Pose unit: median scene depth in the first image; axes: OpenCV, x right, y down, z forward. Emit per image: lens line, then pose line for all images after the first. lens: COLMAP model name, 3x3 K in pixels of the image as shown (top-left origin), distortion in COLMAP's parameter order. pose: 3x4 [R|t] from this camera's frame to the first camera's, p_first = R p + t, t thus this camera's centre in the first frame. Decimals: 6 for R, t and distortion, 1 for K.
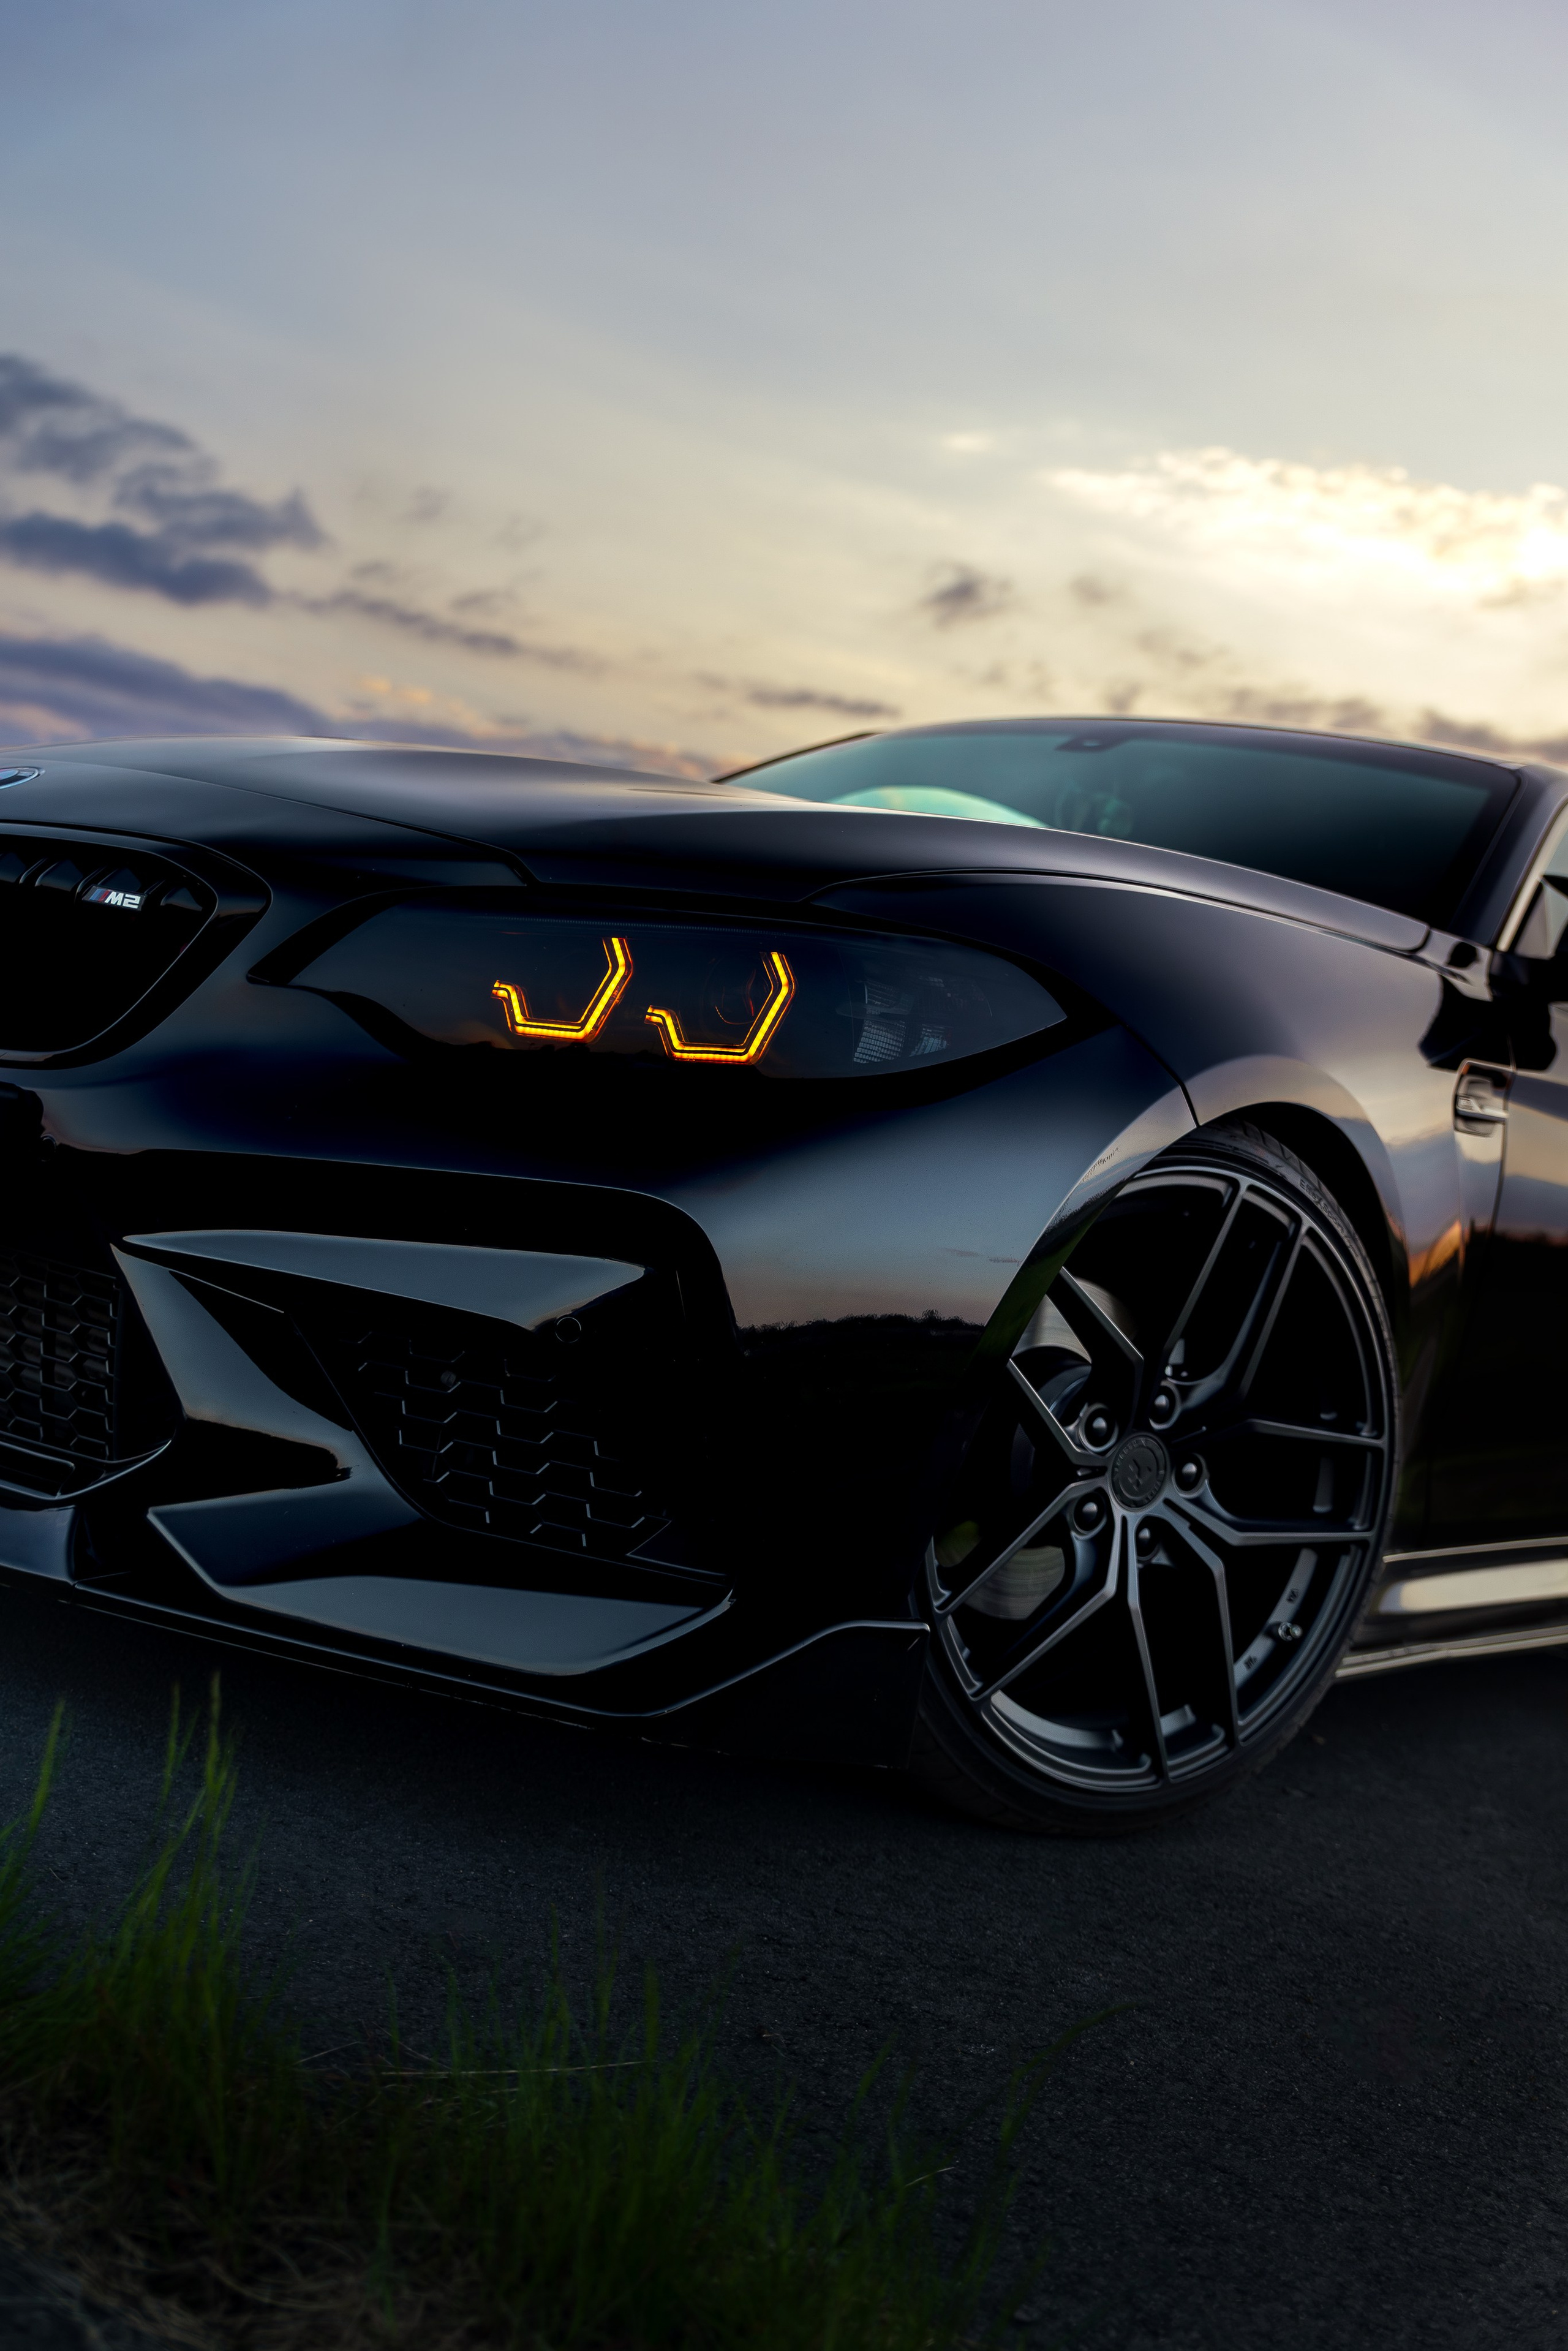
lens RADIAL K [[2310.8, 0, 784.0], [0, 2310.8, 1175.5], [0, 0, 1]] dist [0.009031, 0.006459]
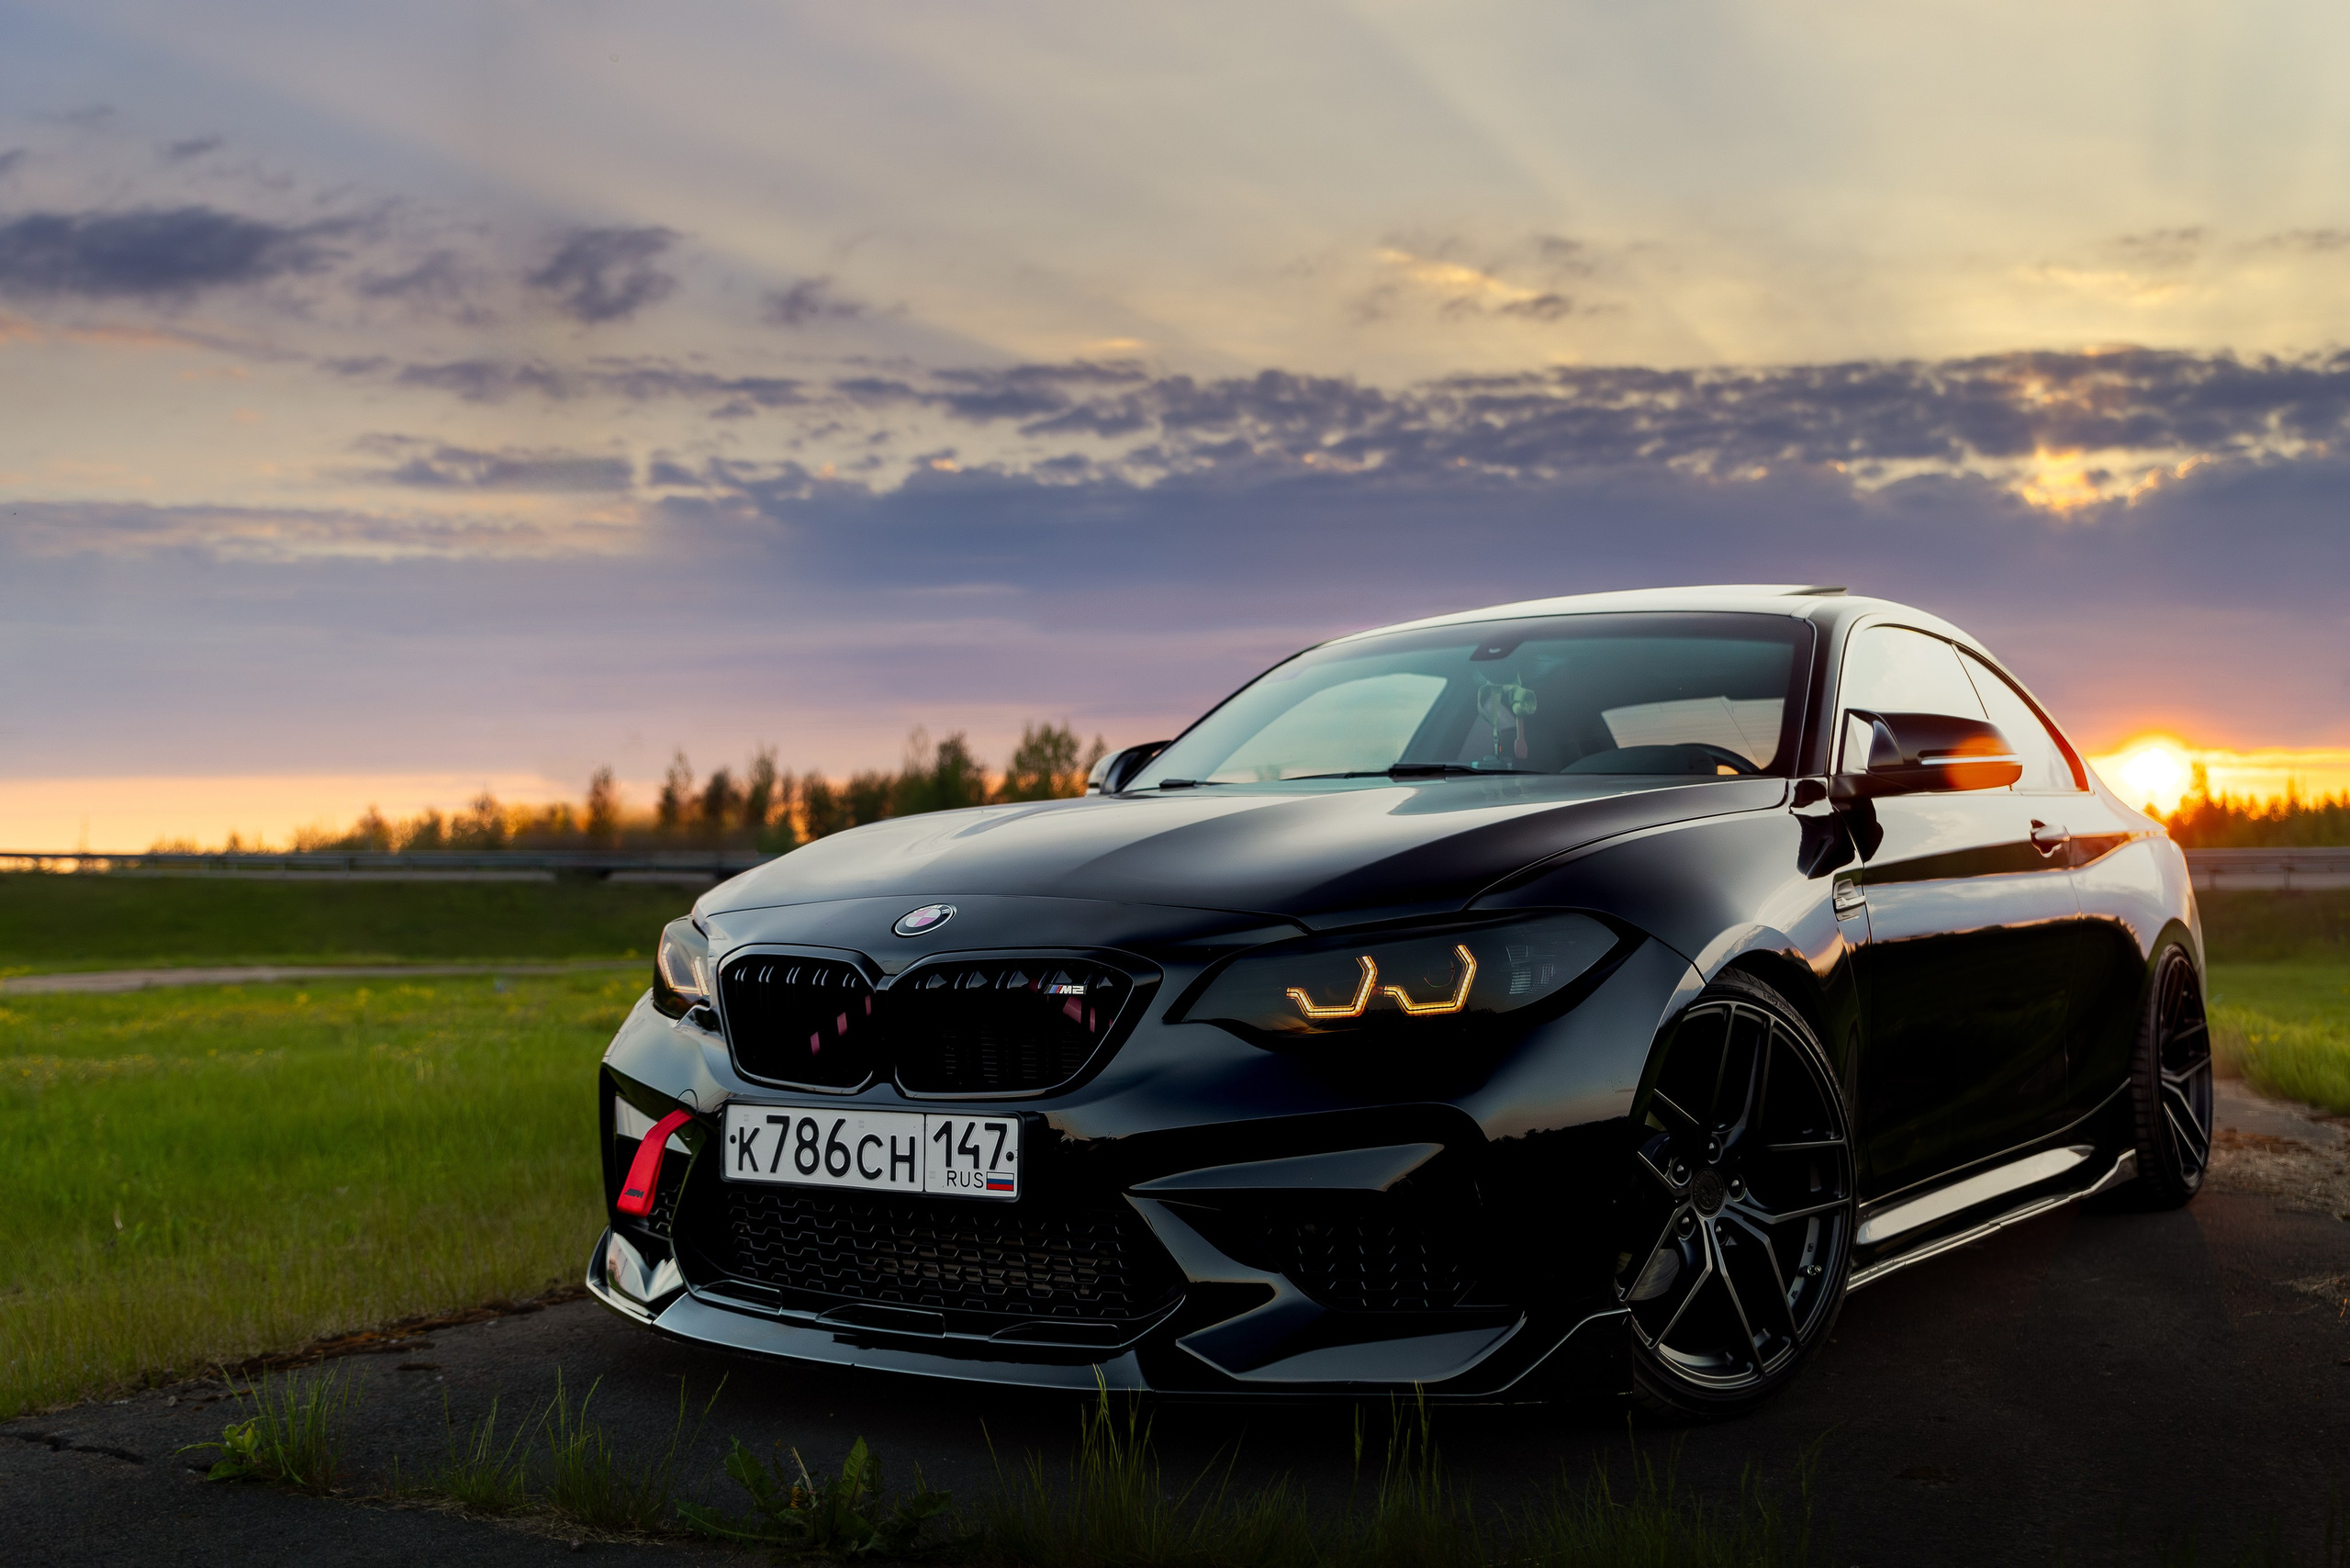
lens RADIAL K [[2571.7, 0, 1175.0], [0, 2571.7, 784.0], [0, 0, 1]] dist [-0.001897, 0.019210]
pose [[0.977129, -0.201590, 0.067679, -0.279693], [0.204281, 0.978270, -0.035457, -0.166807], [-0.059061, 0.048472, 0.997077, -0.802889]]
